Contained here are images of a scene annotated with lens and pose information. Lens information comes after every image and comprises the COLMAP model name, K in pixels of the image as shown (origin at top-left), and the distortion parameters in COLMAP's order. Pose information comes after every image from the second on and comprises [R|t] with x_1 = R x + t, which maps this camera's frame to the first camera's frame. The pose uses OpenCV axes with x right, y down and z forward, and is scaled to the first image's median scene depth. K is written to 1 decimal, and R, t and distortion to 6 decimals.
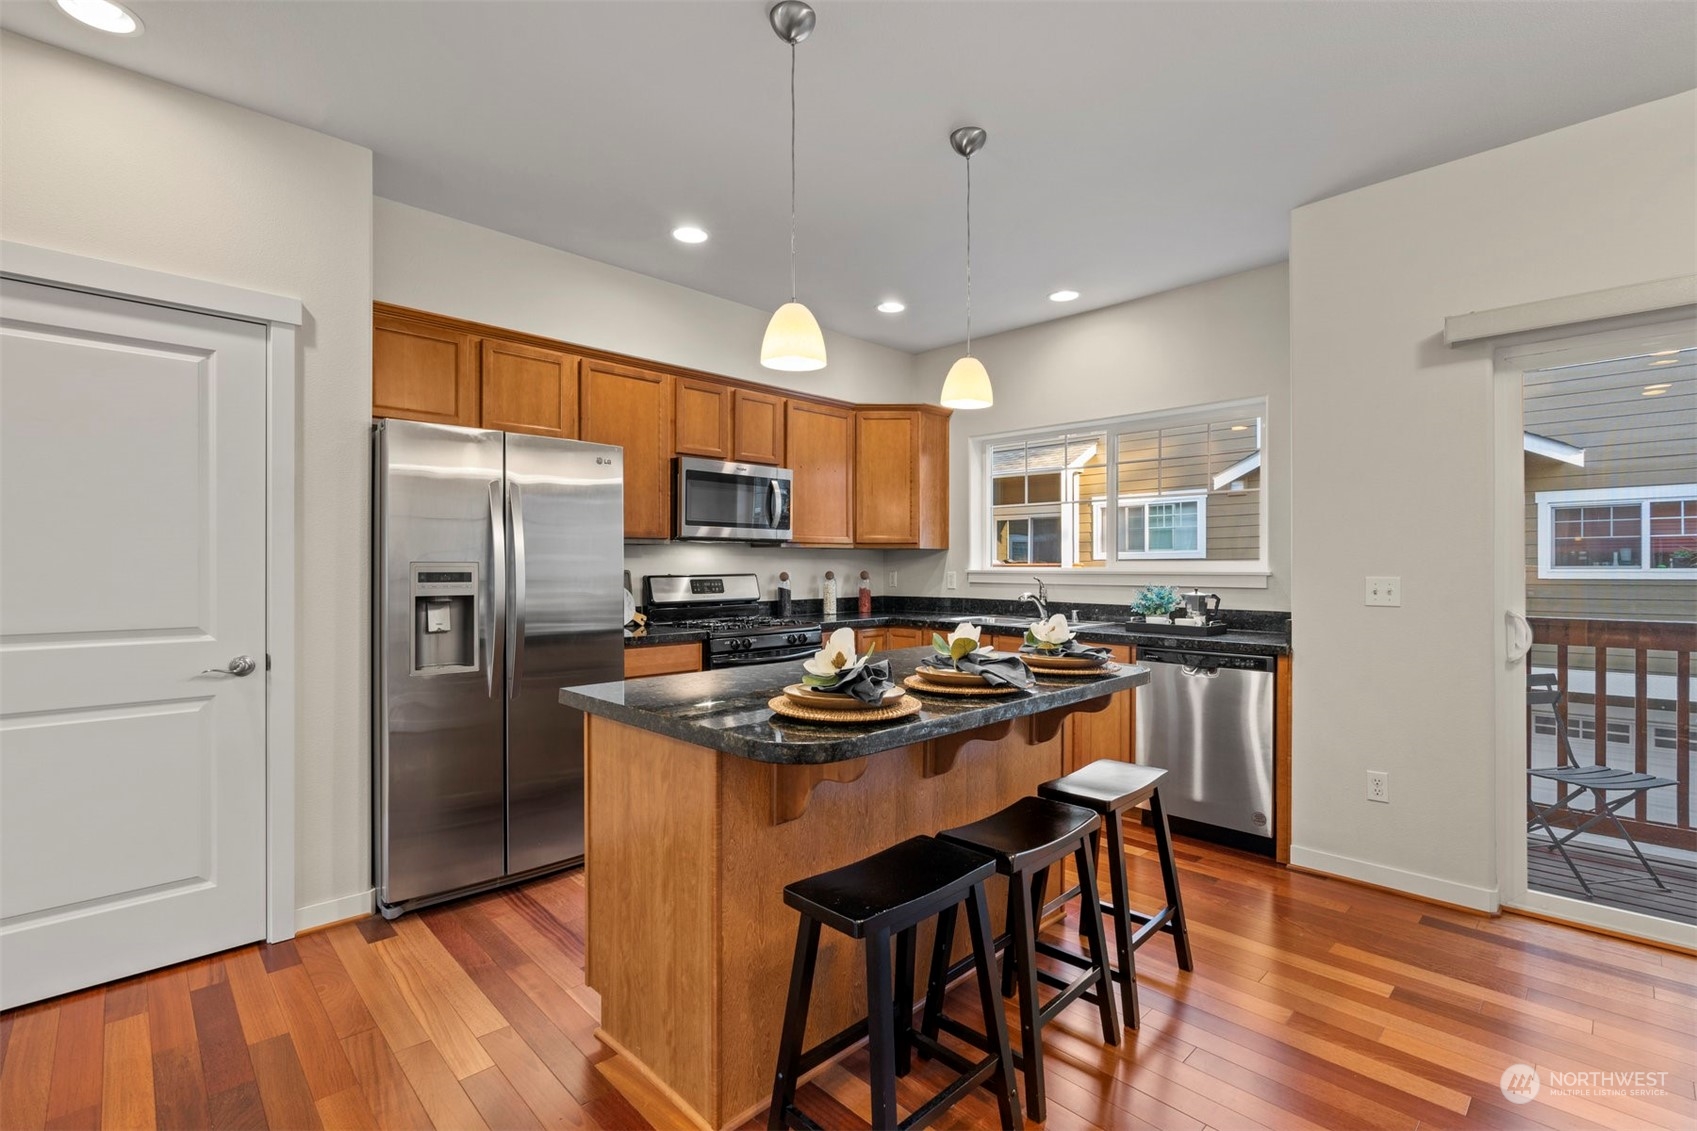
lens RADIAL K [[763.7, 0, 847.4], [0, 763.7, 564.4], [0, 0, 1]] dist [-0.003791, 0.000206]
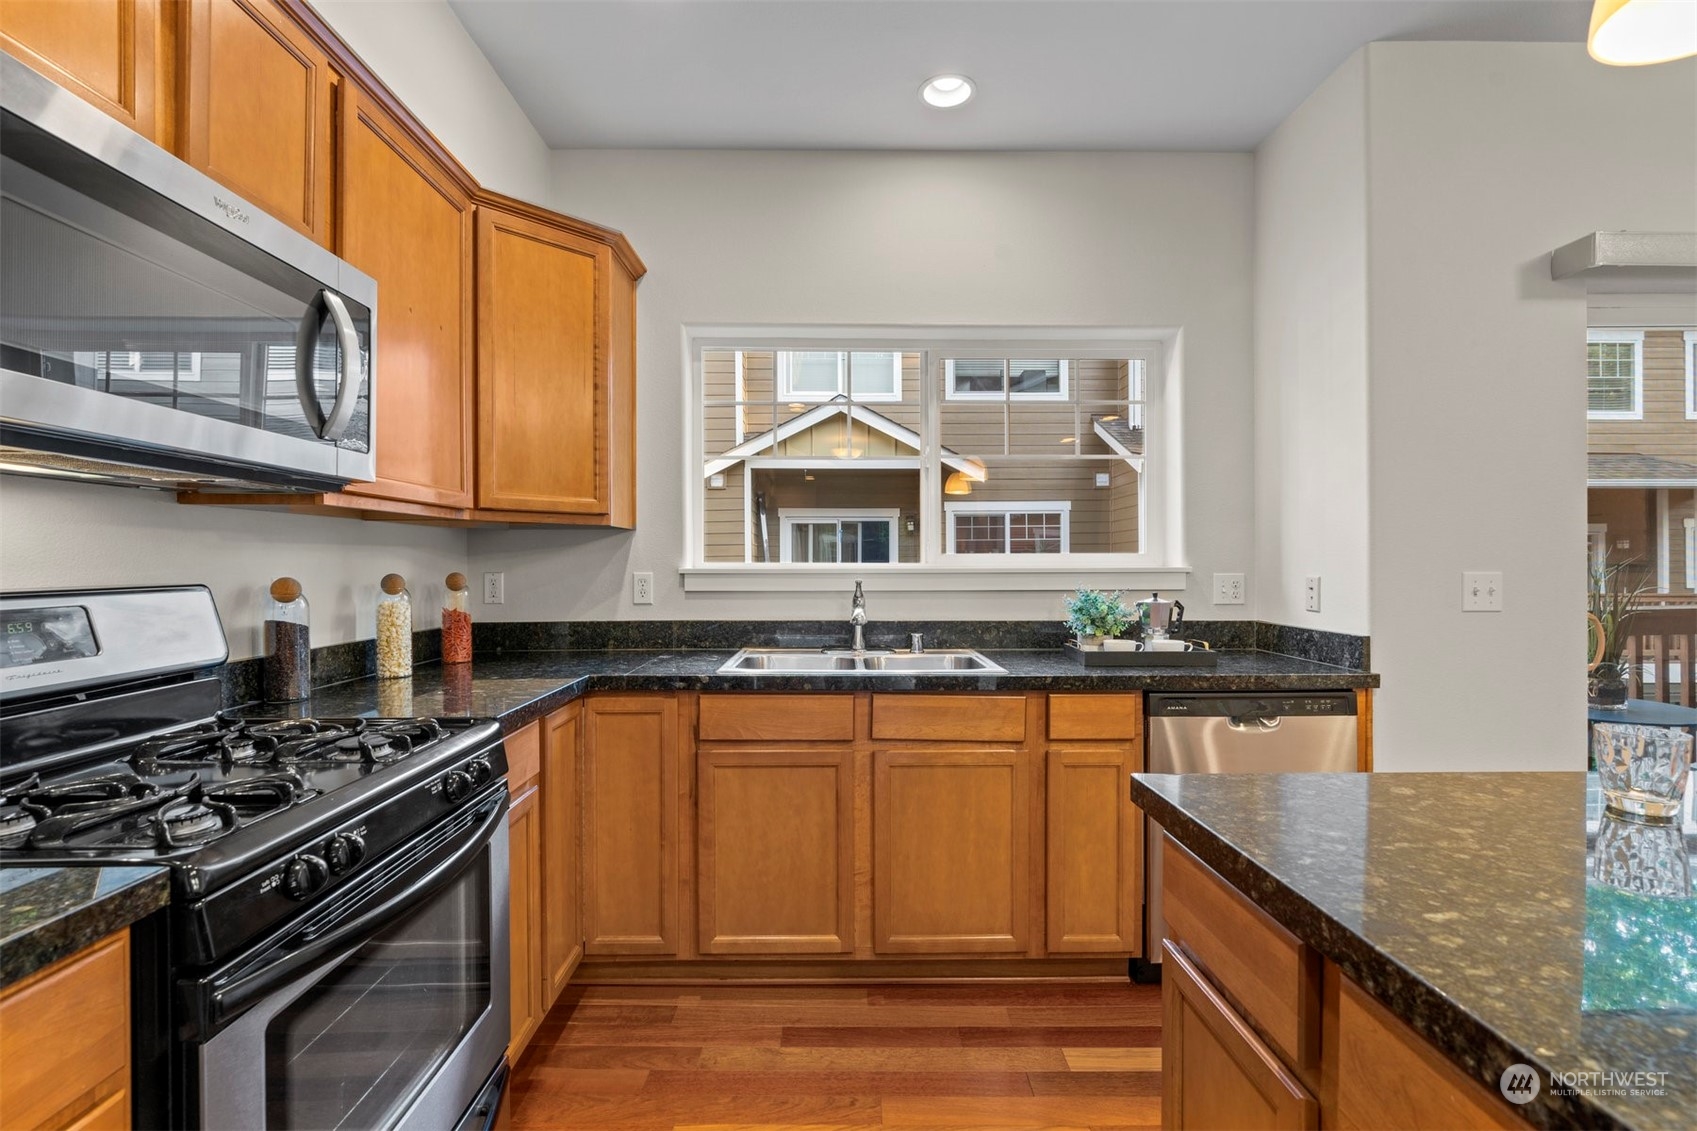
lens RADIAL K [[763.7, 0, 843.0], [0, 763.7, 560.5], [0, 0, 1]] dist [-0.003791, 0.000206]
pose [[0.699282, 0.001397, 0.714845, -0.224969], [0.001498, 0.999993, -0.003420, 0.005969], [-0.714844, 0.003462, 0.699275, 0.798055]]
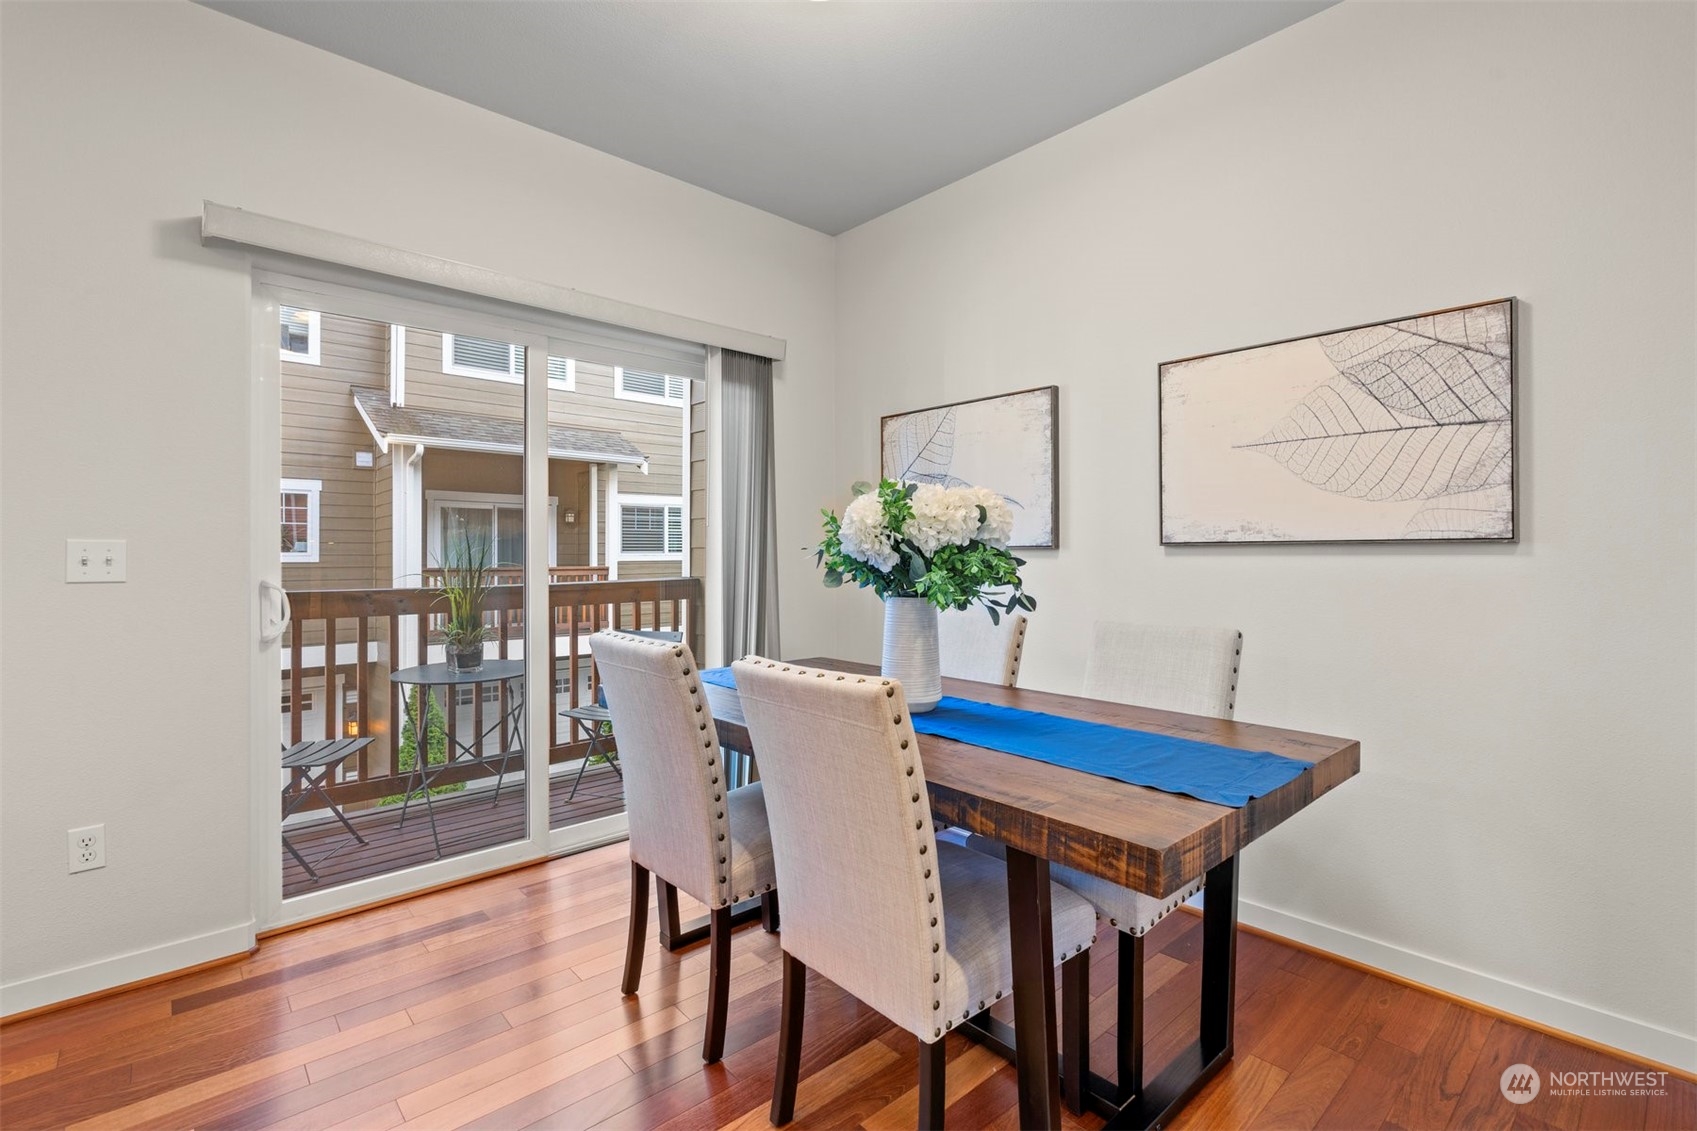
lens RADIAL K [[763.7, 0, 852.4], [0, 763.7, 555.5], [0, 0, 1]] dist [-0.003791, 0.000206]
pose [[0.042412, 0.004840, 0.999088, 0.040255], [-0.005690, 0.999973, -0.004603, 0.025873], [-0.999084, -0.005489, 0.042439, 0.251337]]
